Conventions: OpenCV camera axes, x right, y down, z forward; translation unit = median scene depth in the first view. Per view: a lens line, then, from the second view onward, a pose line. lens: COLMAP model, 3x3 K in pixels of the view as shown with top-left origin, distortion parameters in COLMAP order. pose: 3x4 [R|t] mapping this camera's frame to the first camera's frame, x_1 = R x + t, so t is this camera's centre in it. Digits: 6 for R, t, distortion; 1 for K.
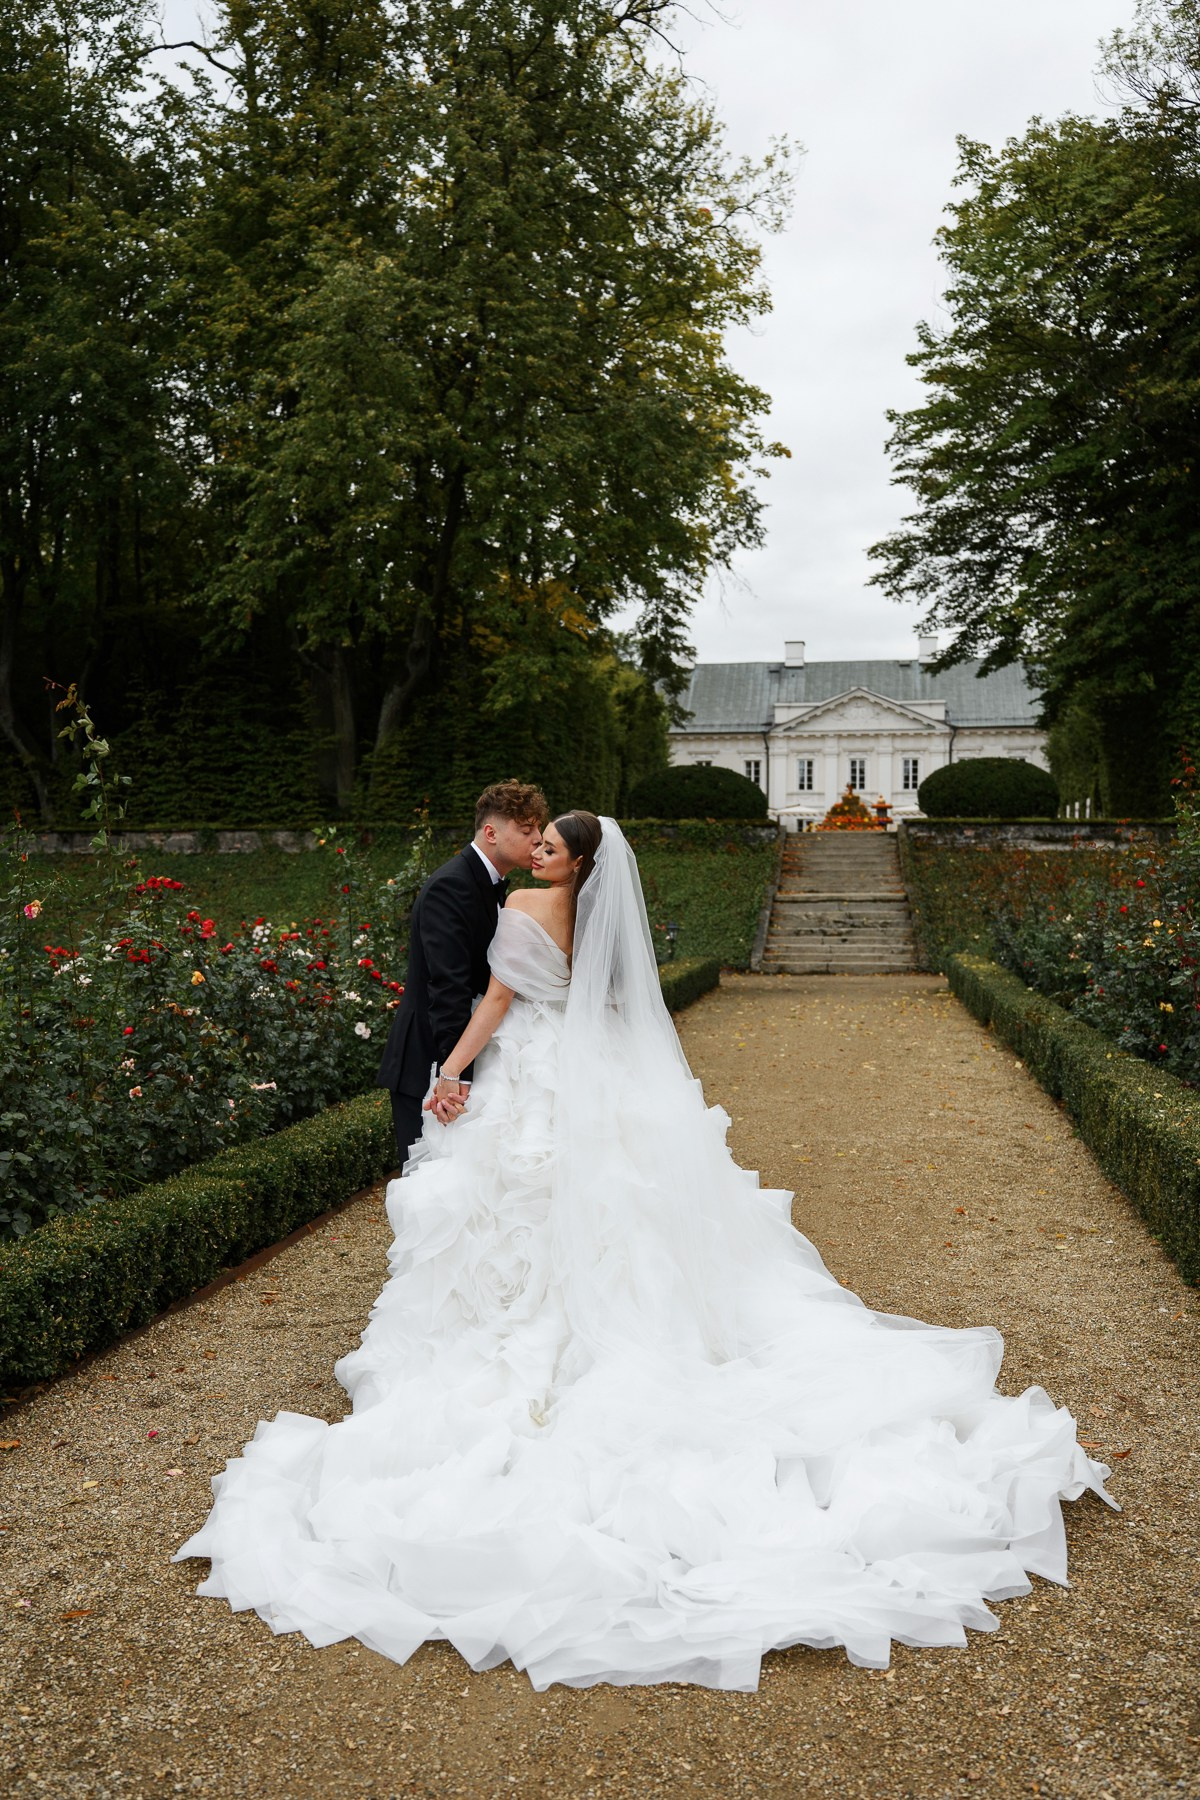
lens RADIAL K [[1402.8, 0, 590.5], [0, 1402.8, 939.5], [0, 0, 1]] dist [0.003549, -0.002321]
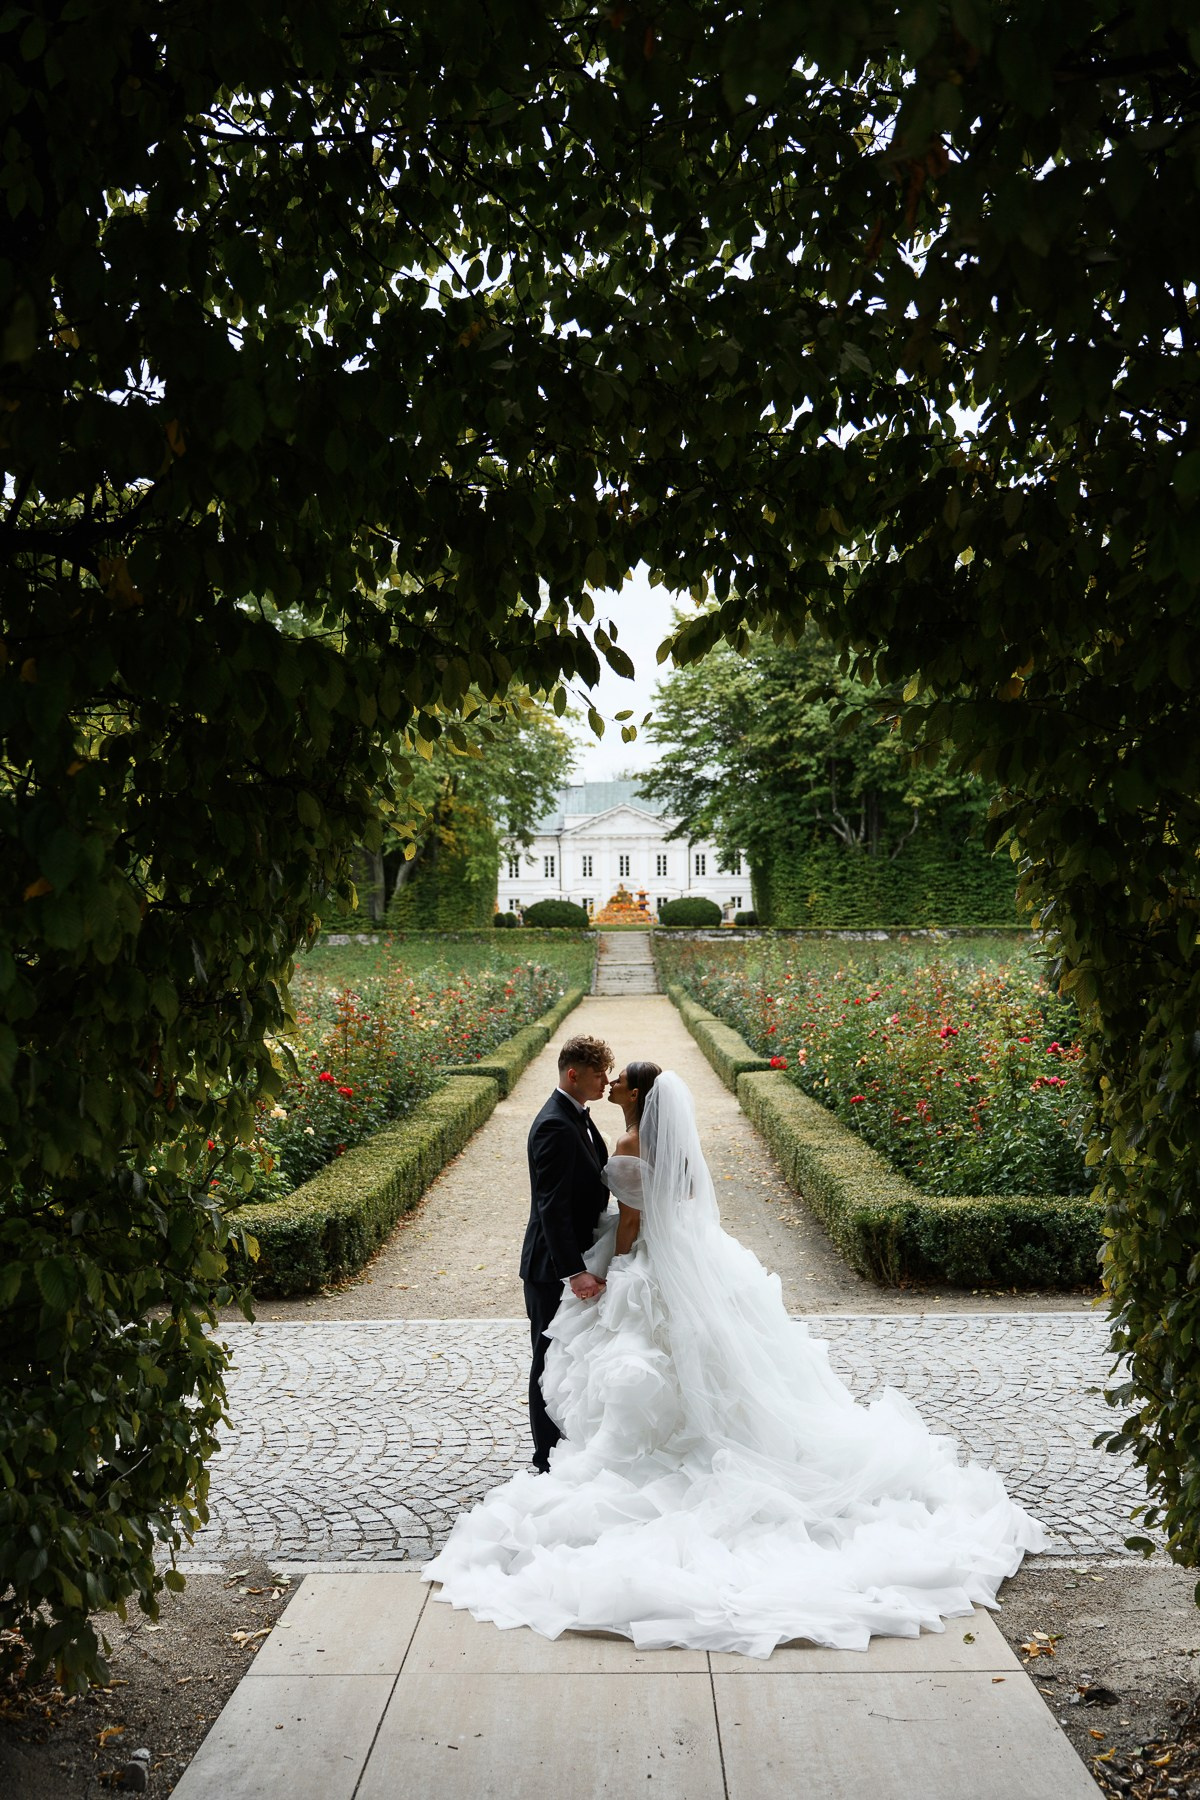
lens RADIAL K [[1402.8, 0, 590.5], [0, 1402.8, 939.5], [0, 0, 1]] dist [0.003549, -0.002321]
pose [[0.985975, -0.012241, 0.166442, -0.222502], [0.018234, 0.999237, -0.034528, 0.008034], [-0.165892, 0.037079, 0.985447, -1.072526]]
